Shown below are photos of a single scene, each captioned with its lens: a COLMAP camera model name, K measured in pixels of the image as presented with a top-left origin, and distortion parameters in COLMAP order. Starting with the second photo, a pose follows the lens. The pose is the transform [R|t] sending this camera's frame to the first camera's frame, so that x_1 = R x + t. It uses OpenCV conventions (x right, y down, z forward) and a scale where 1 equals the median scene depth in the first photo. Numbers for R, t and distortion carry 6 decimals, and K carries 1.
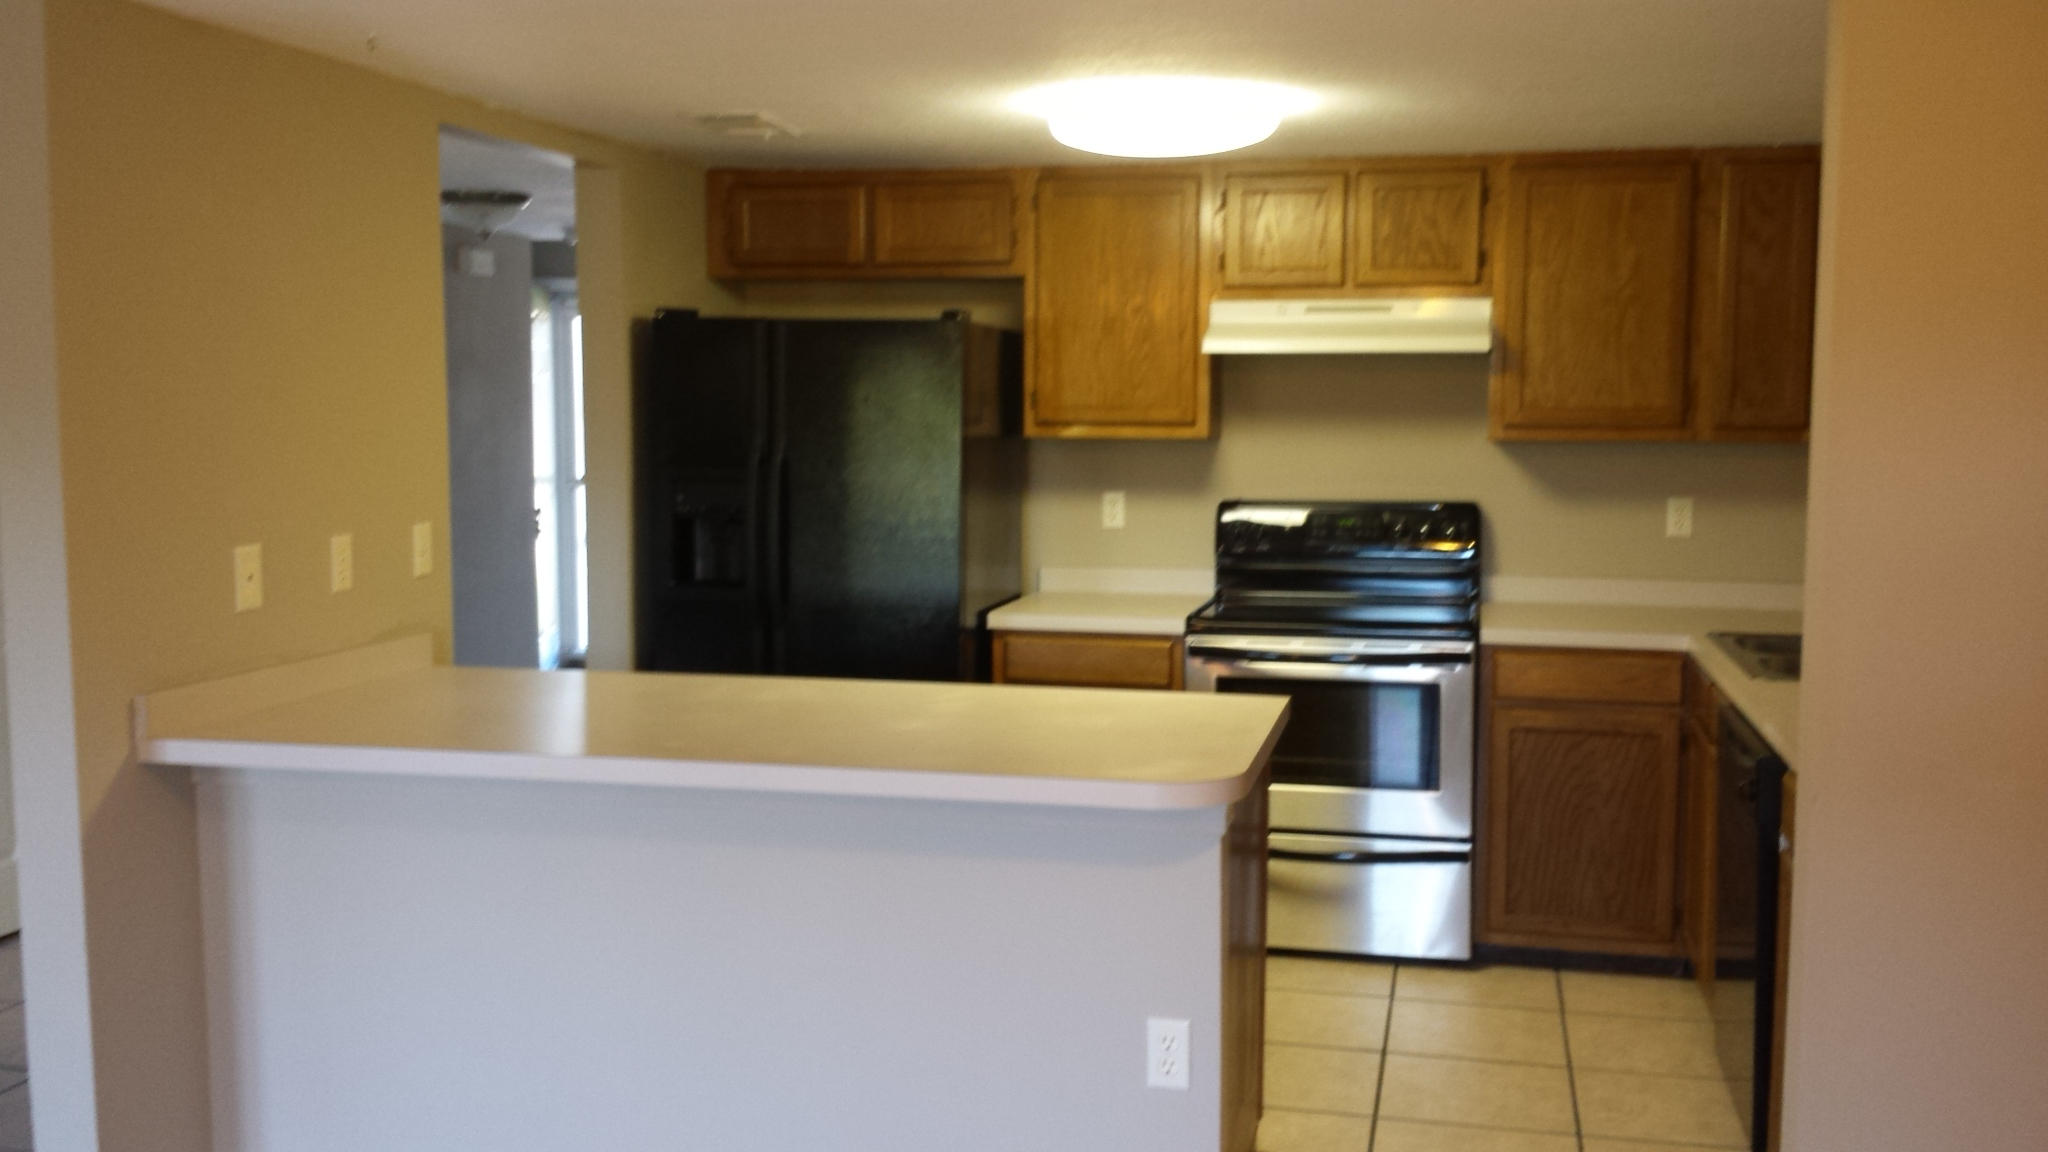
lens RADIAL K [[1879.6, 0, 1024.0], [0, 1879.6, 576.0], [0, 0, 1]] dist [0.111944, -0.356215]
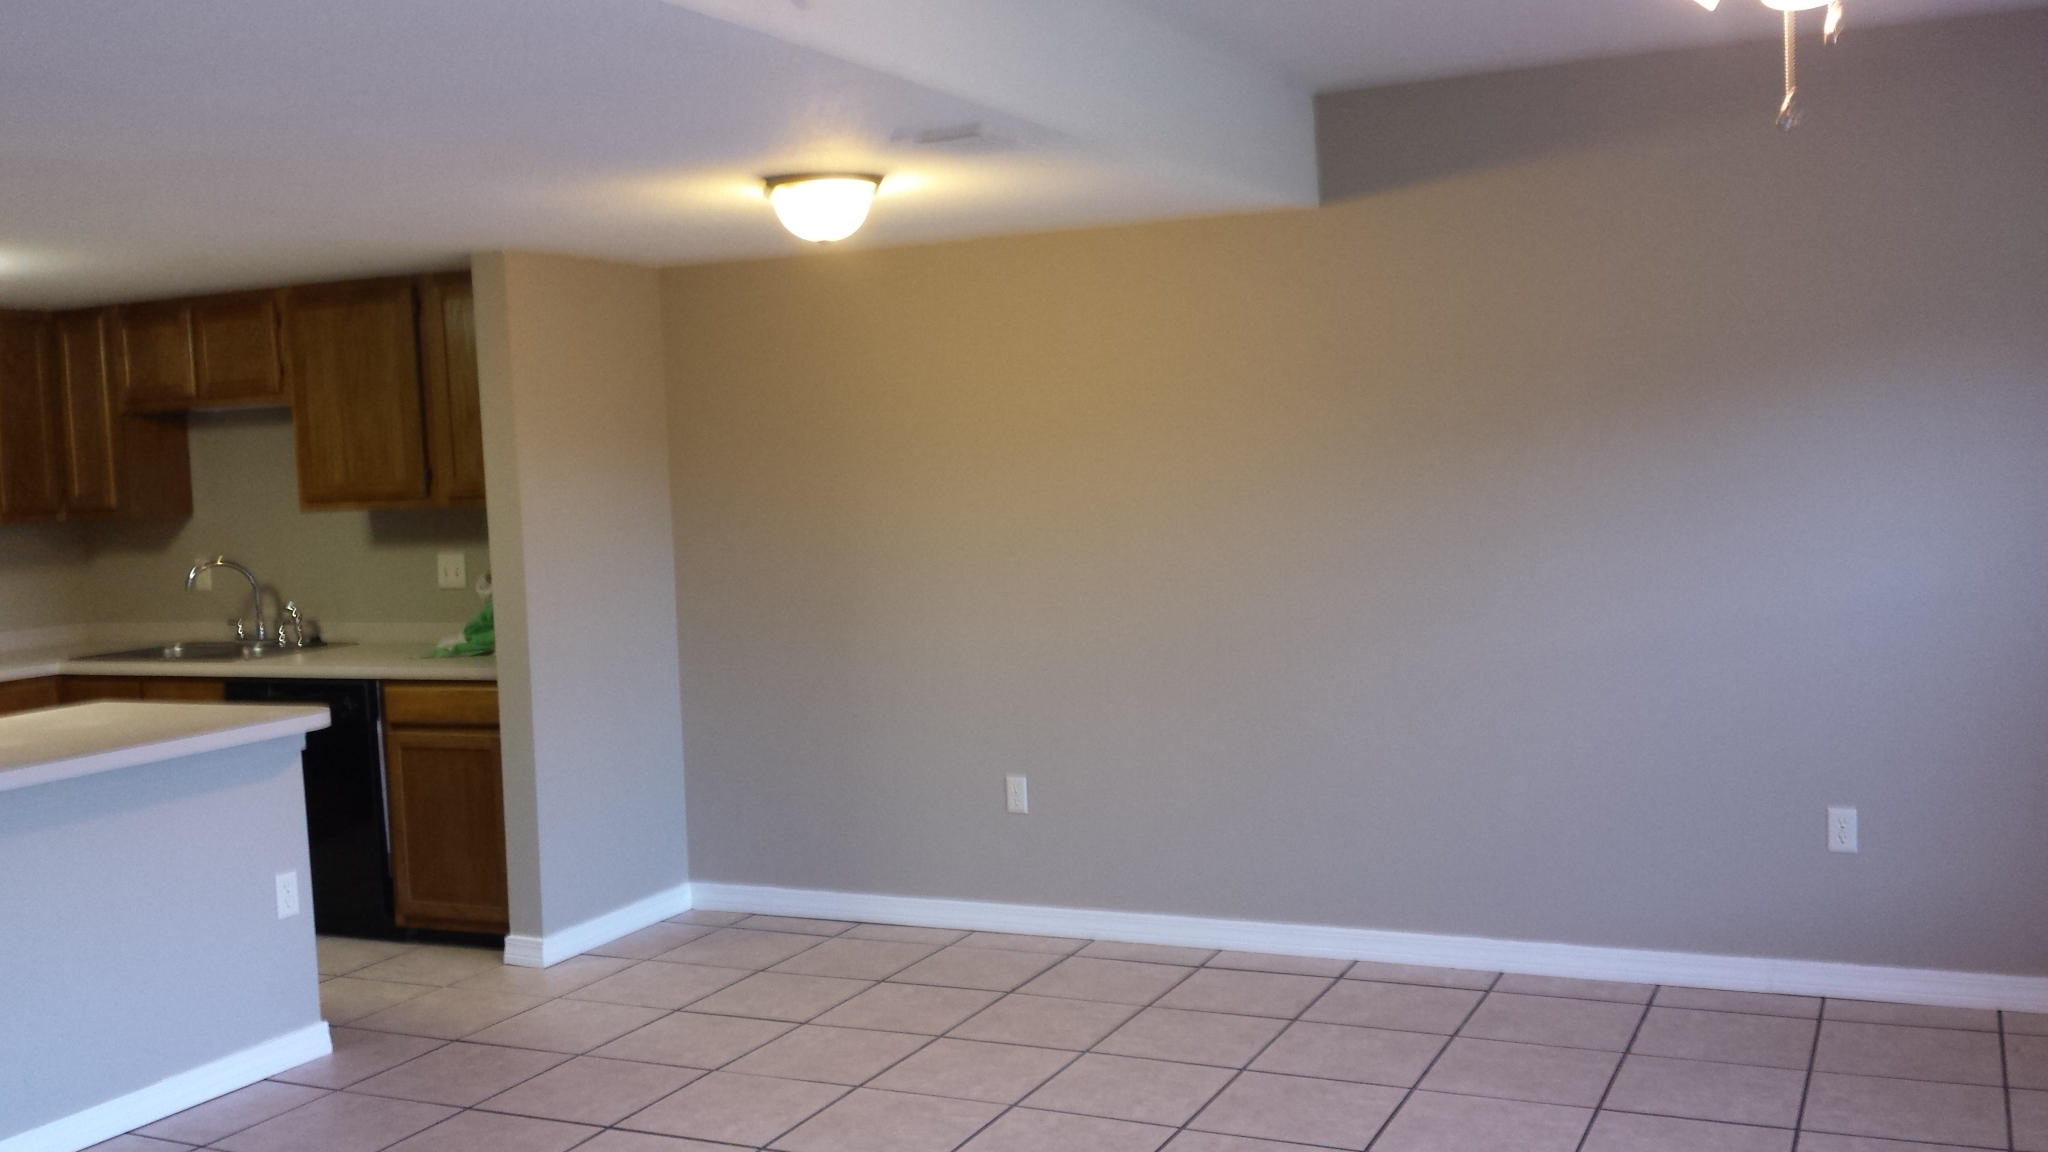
lens RADIAL K [[1879.6, 0, 1024.0], [0, 1879.6, 576.0], [0, 0, 1]] dist [0.111944, -0.356215]
pose [[0.208550, -0.073934, 0.975213, -0.746453], [0.127837, 0.990644, 0.047766, -0.005616], [-0.969621, 0.114707, 0.216050, 0.012944]]
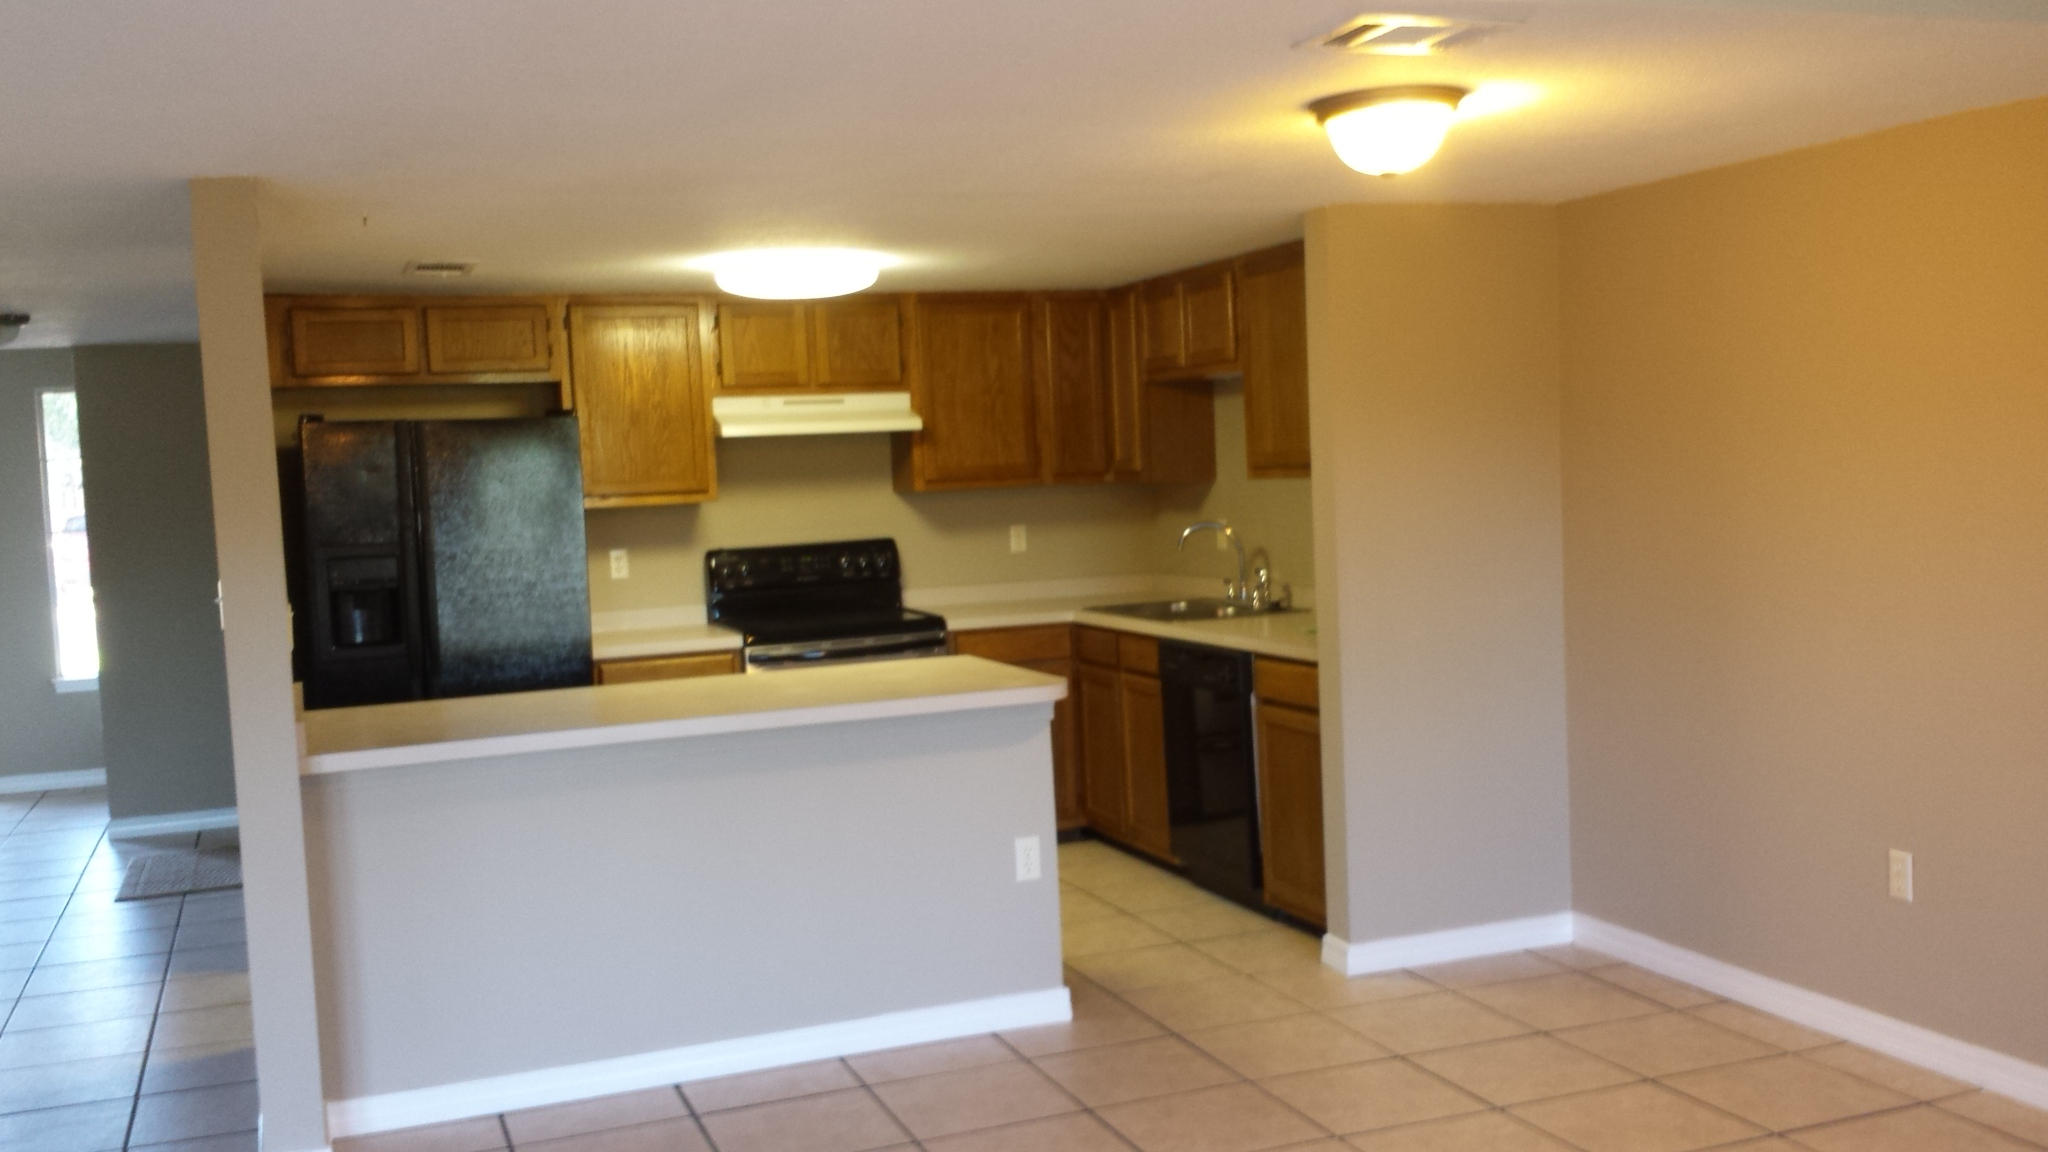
lens RADIAL K [[1879.6, 0, 1024.0], [0, 1879.6, 576.0], [0, 0, 1]] dist [0.111944, -0.356215]
pose [[0.837114, -0.076125, 0.541706, -0.446797], [0.097911, 0.995129, -0.011462, 0.014742], [-0.538195, 0.062634, 0.840490, -0.220413]]
